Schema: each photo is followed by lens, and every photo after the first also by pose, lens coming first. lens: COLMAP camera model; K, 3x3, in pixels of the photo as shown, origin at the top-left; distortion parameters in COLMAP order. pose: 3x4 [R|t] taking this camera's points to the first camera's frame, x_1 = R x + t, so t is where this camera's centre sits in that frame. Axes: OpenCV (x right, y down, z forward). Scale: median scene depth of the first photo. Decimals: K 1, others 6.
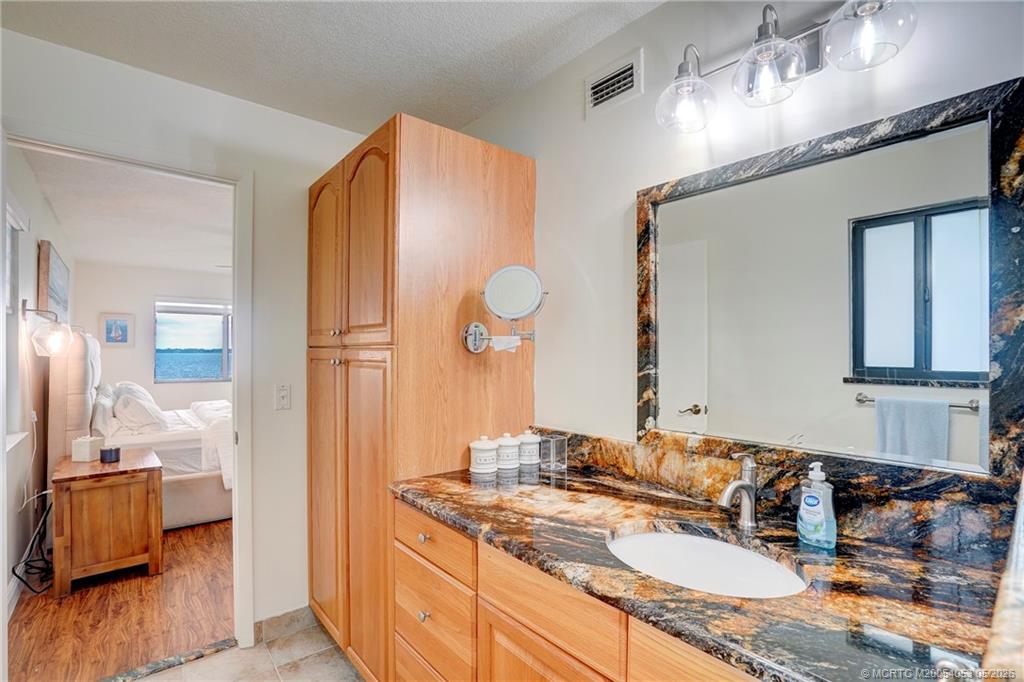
lens RADIAL K [[483.2, 0, 511.1], [0, 483.2, 346.3], [0, 0, 1]] dist [-0.046057, 0.014175]
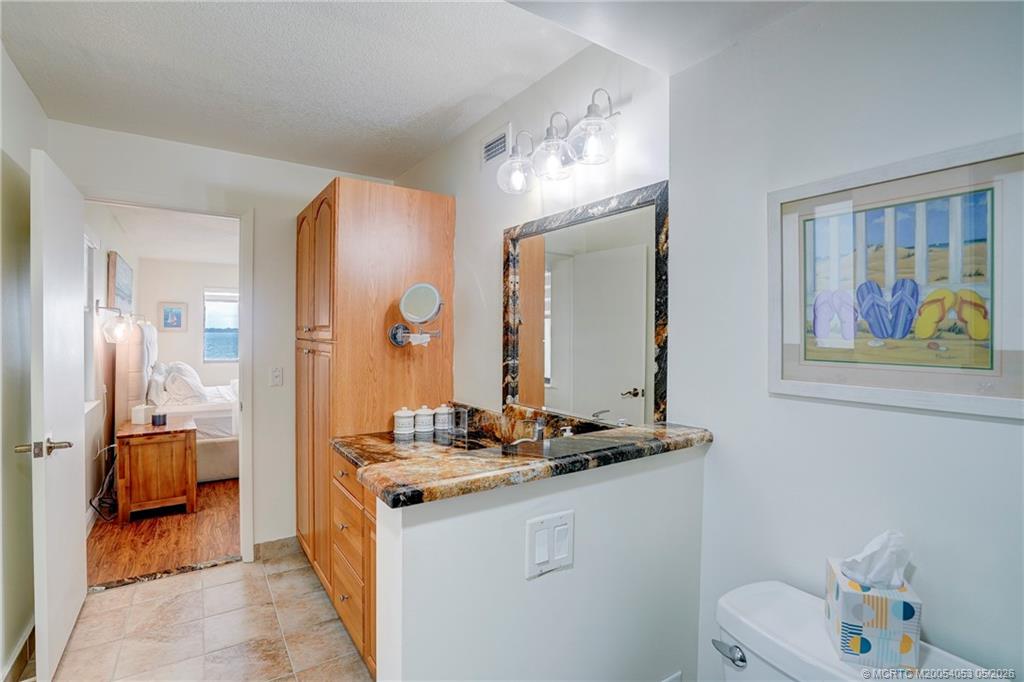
lens RADIAL K [[489.8, 0, 511.7], [0, 489.8, 330.2], [0, 0, 1]] dist [-0.046886, 0.016376]
pose [[0.995374, 0.004365, -0.095972, 0.315091], [-0.003684, 0.999967, 0.007267, -0.036059], [0.096001, -0.006880, 0.995357, -0.287186]]
